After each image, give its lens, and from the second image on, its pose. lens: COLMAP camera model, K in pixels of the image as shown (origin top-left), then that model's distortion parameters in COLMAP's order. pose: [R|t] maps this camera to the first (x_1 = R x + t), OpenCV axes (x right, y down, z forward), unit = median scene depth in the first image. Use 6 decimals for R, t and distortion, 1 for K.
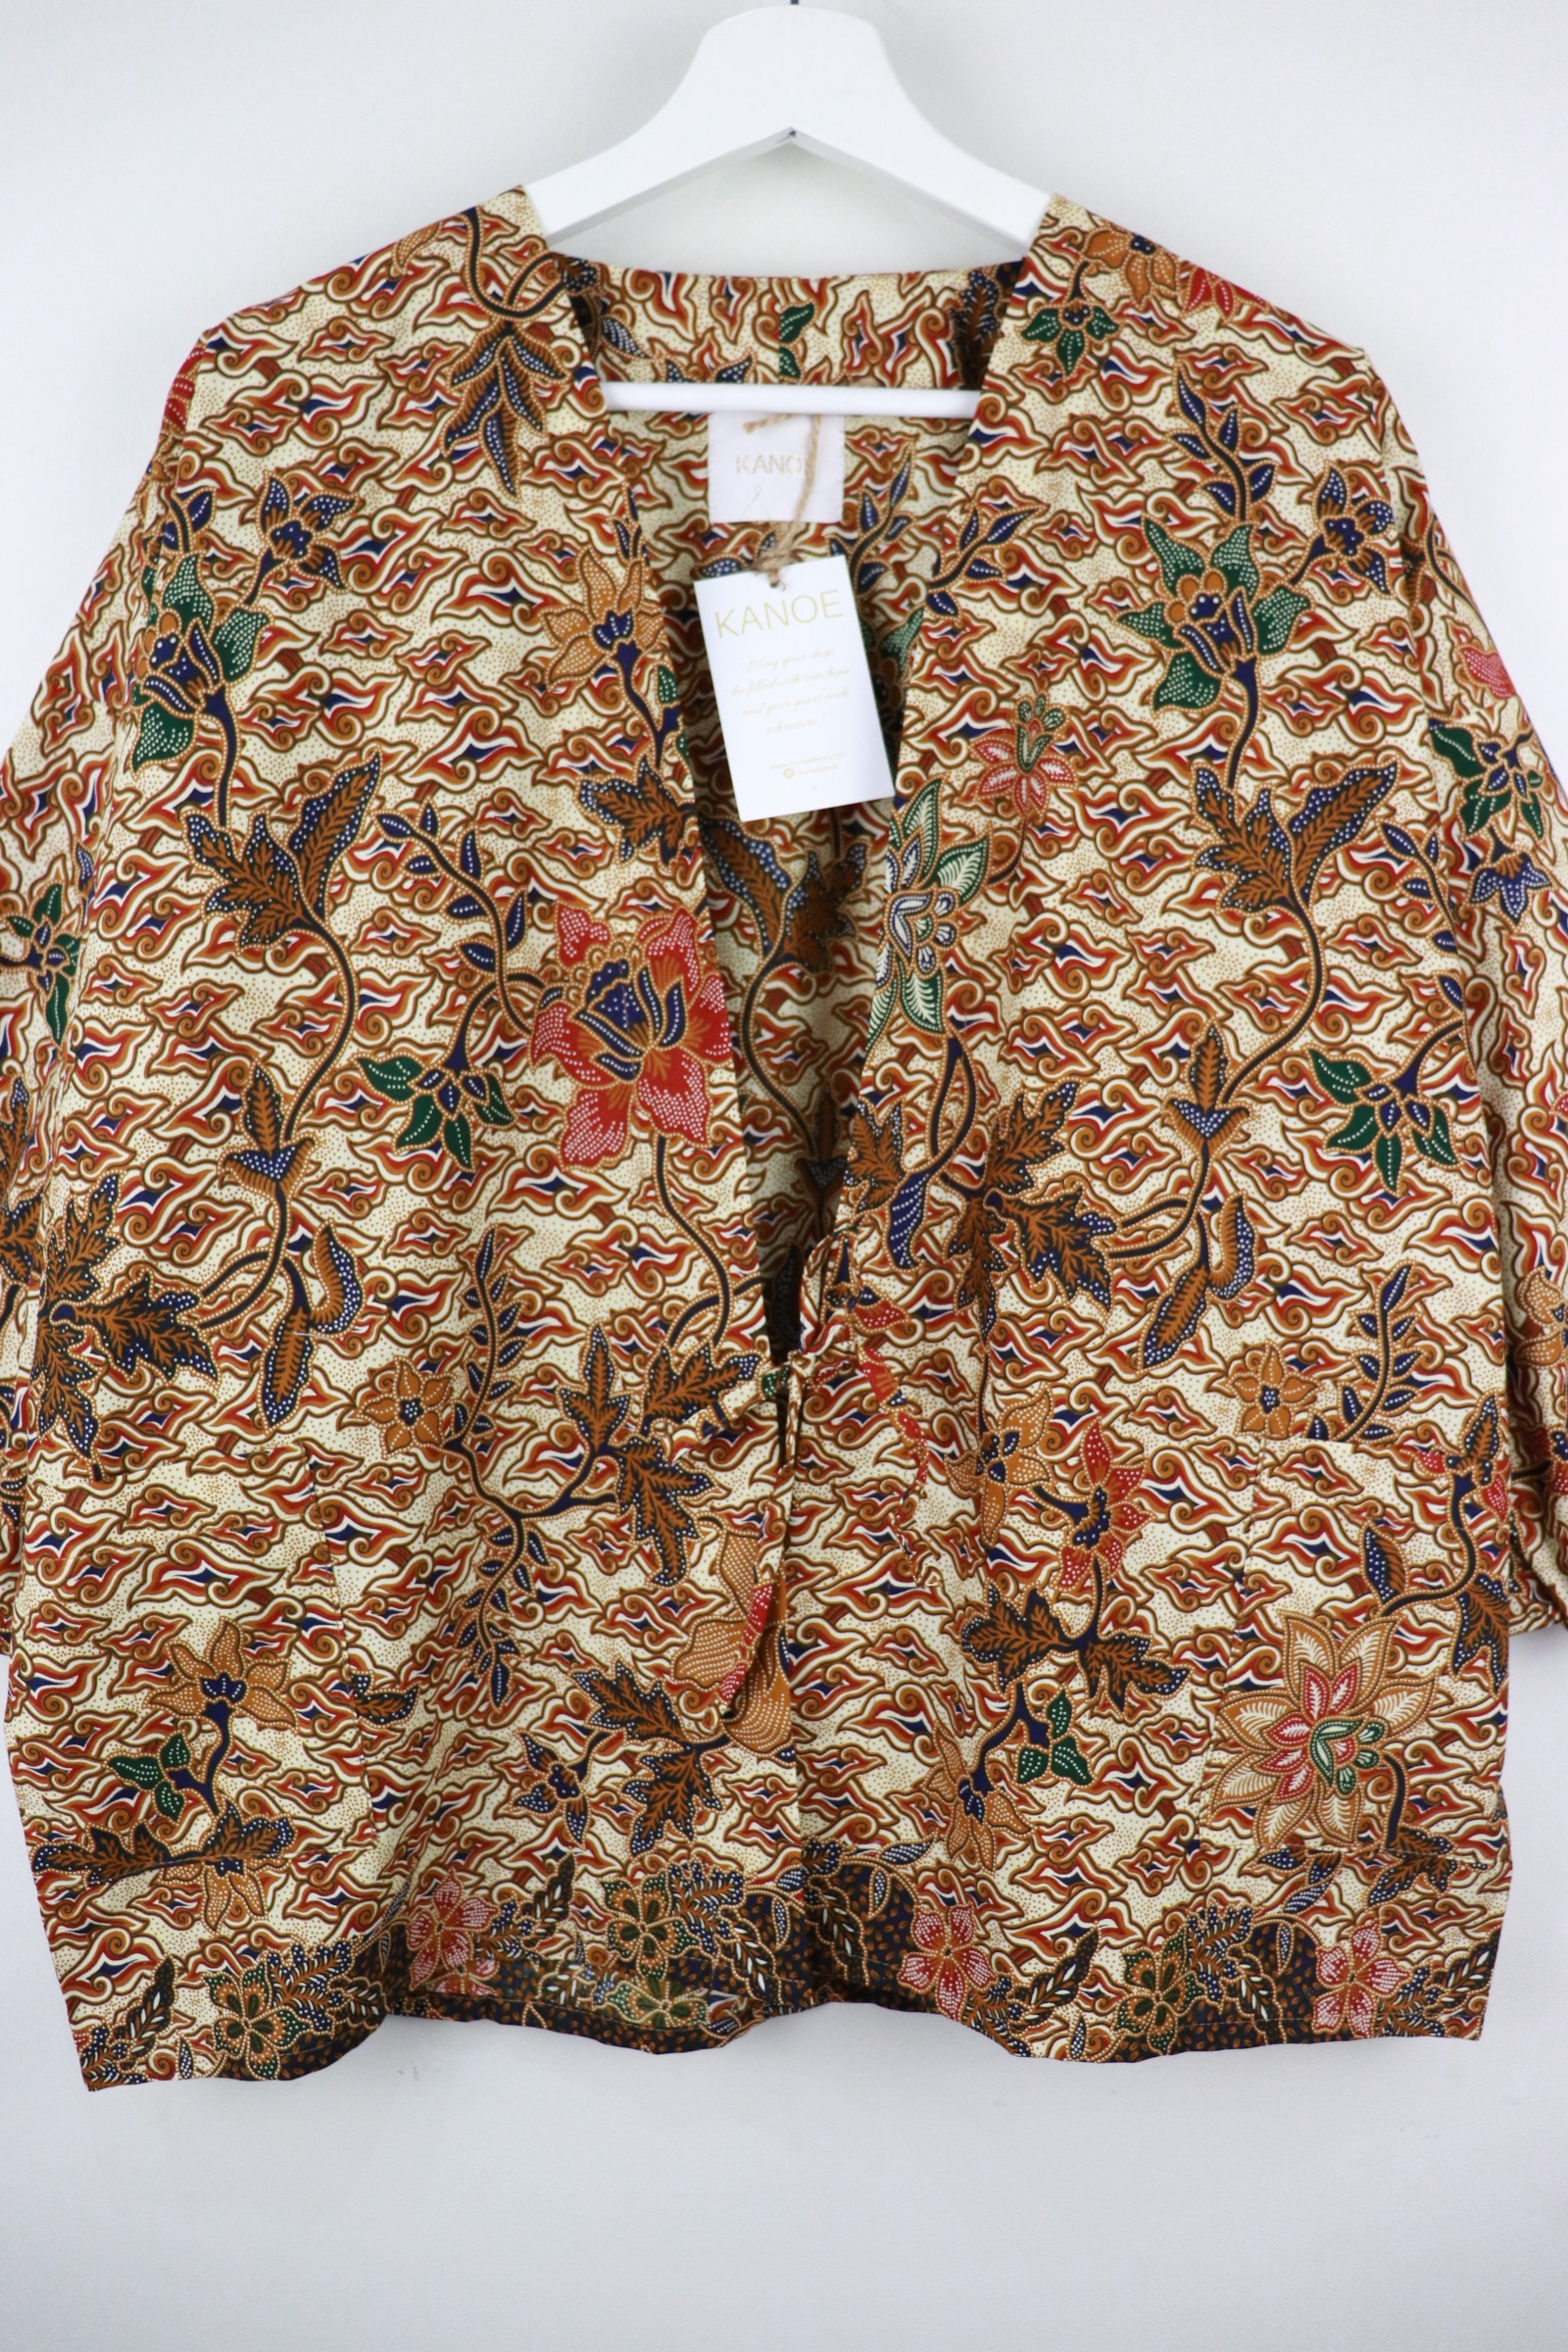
lens RADIAL K [[1929.1, 0, 798.1], [0, 1929.1, 1179.0], [0, 0, 1]] dist [-0.183255, 0.167132]
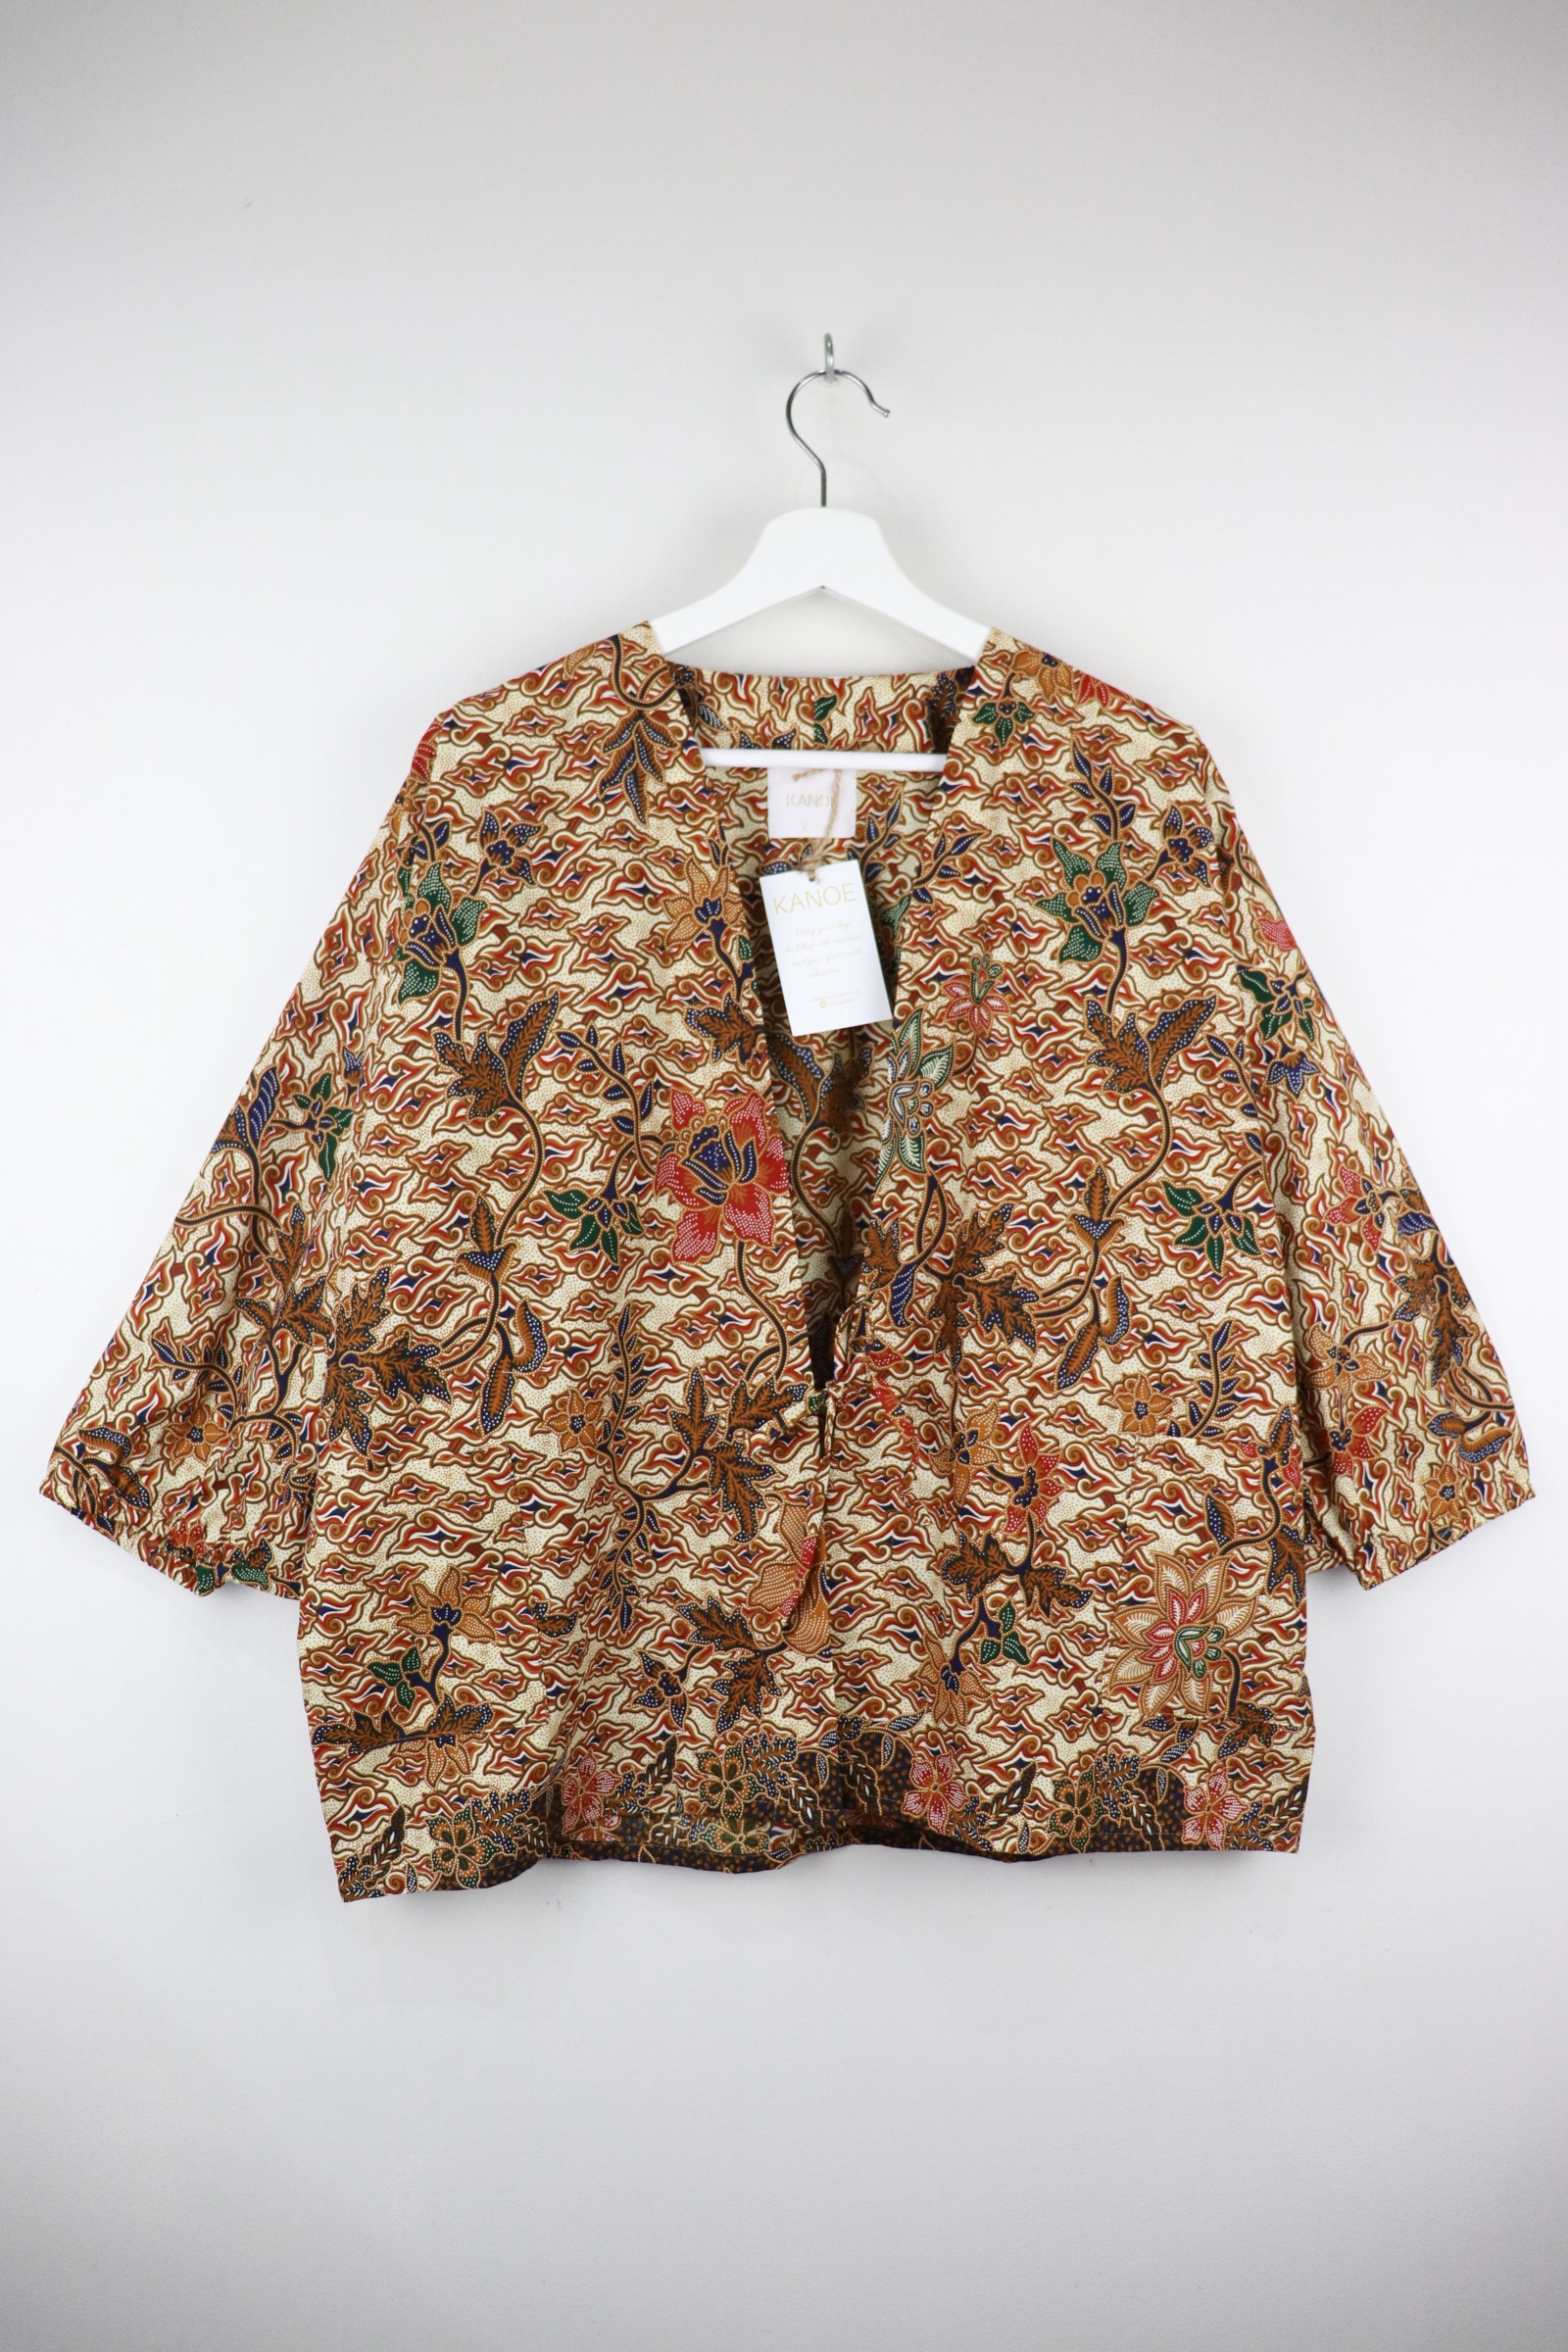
lens RADIAL K [[1929.1, 0, 798.1], [0, 1929.1, 1179.0], [0, 0, 1]] dist [-0.183255, 0.167132]
pose [[0.999319, -0.005958, 0.036404, -0.083099], [0.008236, 0.997995, -0.062757, 0.025114], [-0.035957, 0.063014, 0.997365, -0.538606]]
